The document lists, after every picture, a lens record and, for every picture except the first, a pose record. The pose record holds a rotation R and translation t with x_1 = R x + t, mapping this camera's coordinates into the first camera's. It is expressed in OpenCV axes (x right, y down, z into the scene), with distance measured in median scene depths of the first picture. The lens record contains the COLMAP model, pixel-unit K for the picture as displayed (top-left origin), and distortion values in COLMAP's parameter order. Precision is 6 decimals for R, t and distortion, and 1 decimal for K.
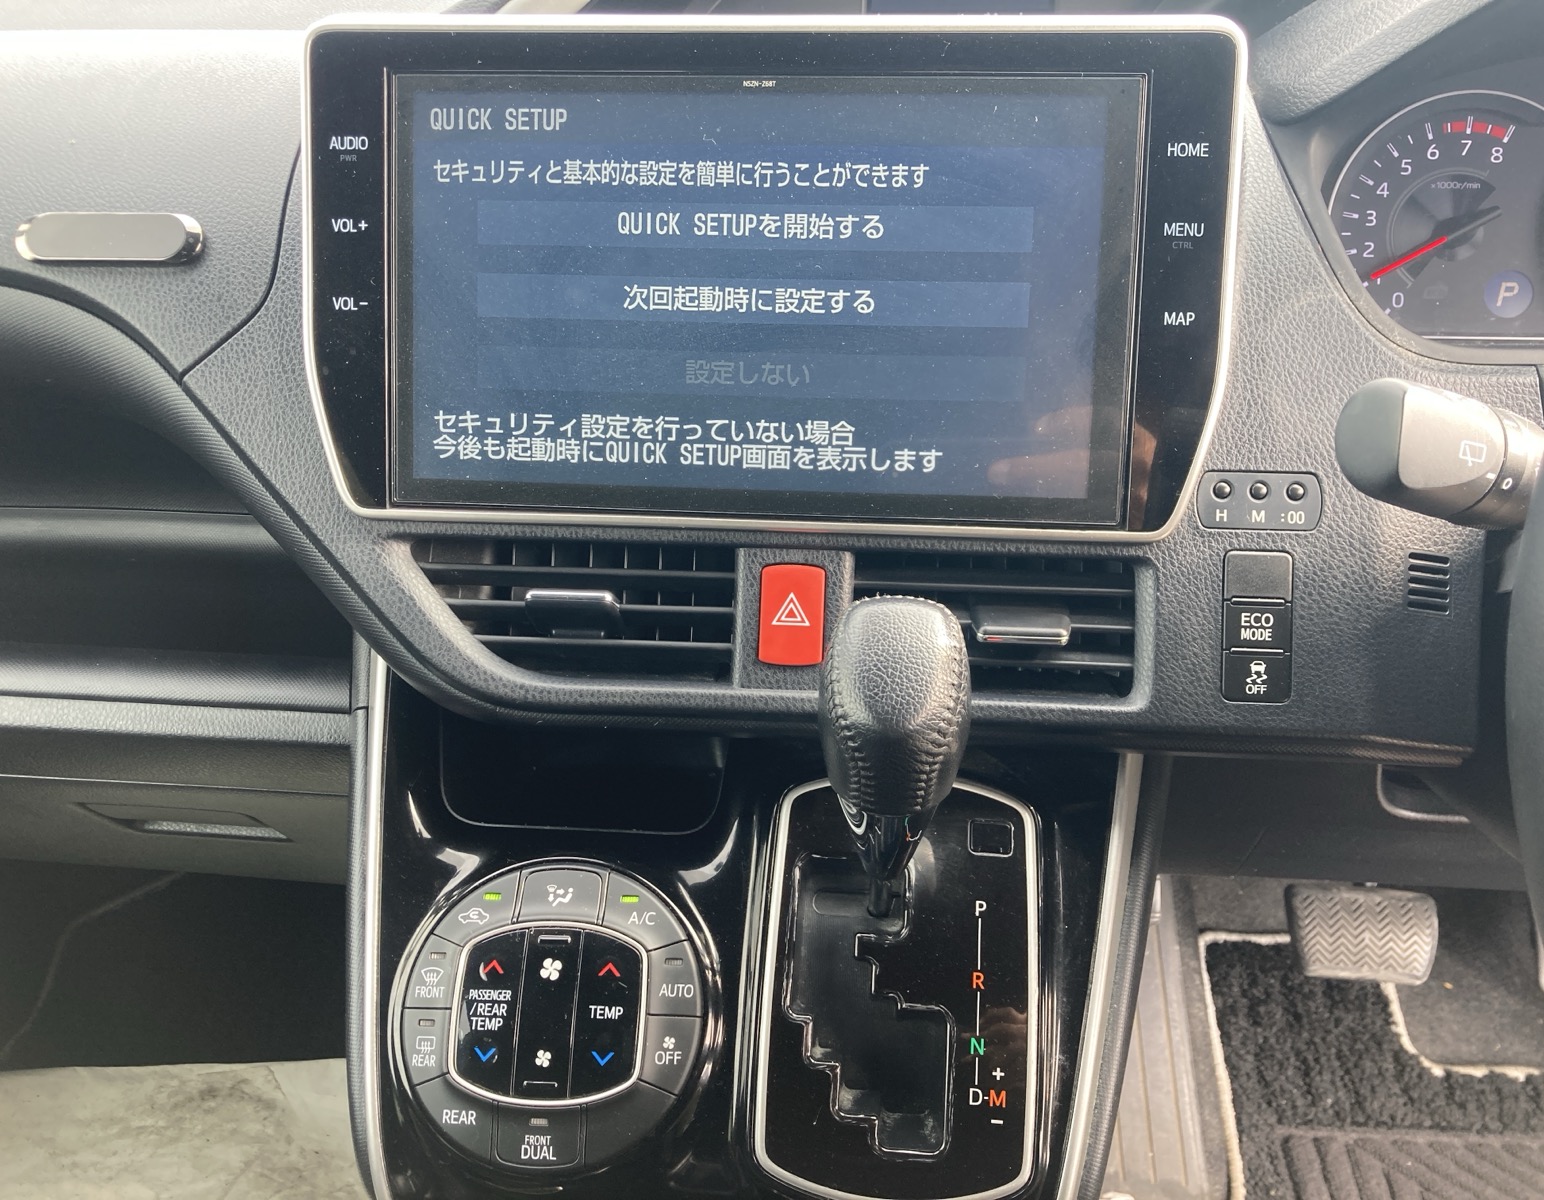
lens RADIAL K [[1324.7, 0, 759.8], [0, 1324.7, 605.2], [0, 0, 1]] dist [0.059377, -0.064550]
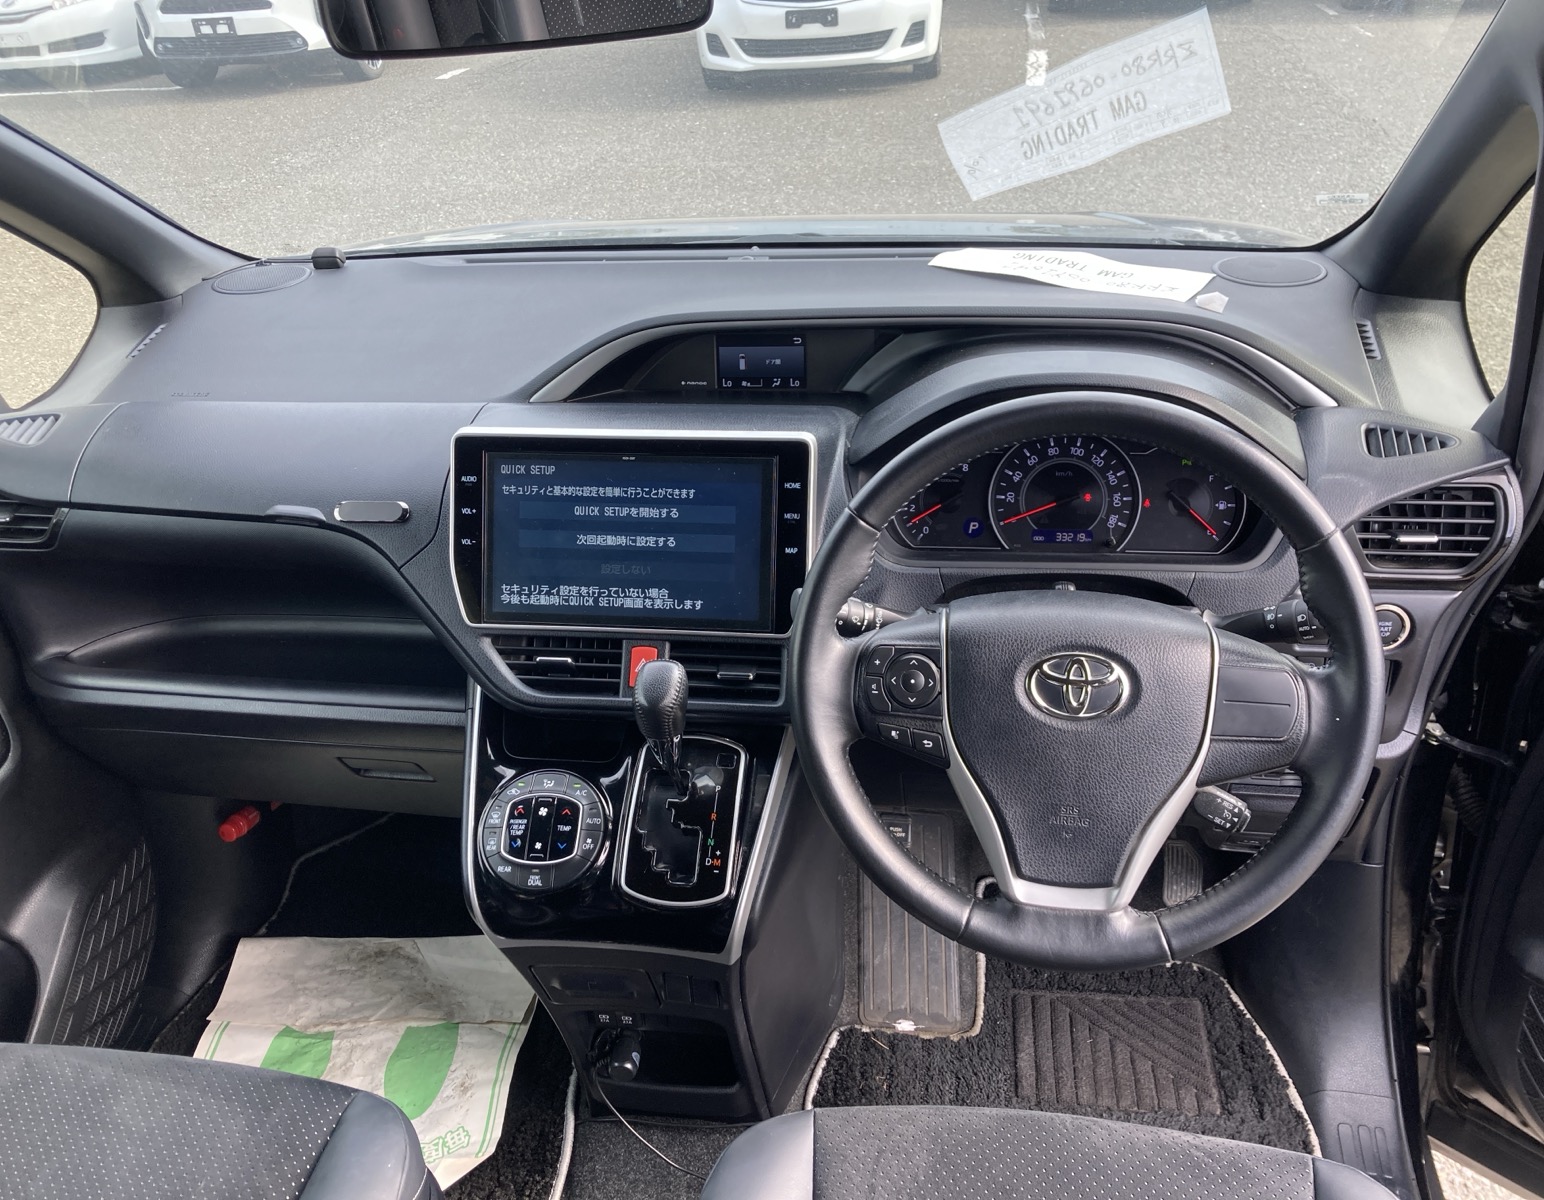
lens RADIAL K [[1324.7, 0, 773.8], [0, 1324.7, 604.3], [0, 0, 1]] dist [0.059377, -0.064550]
pose [[0.997334, 0.002358, -0.072928, 0.436827], [-0.006758, 0.998167, -0.060142, 0.035181], [0.072652, 0.060474, 0.995522, -1.403559]]
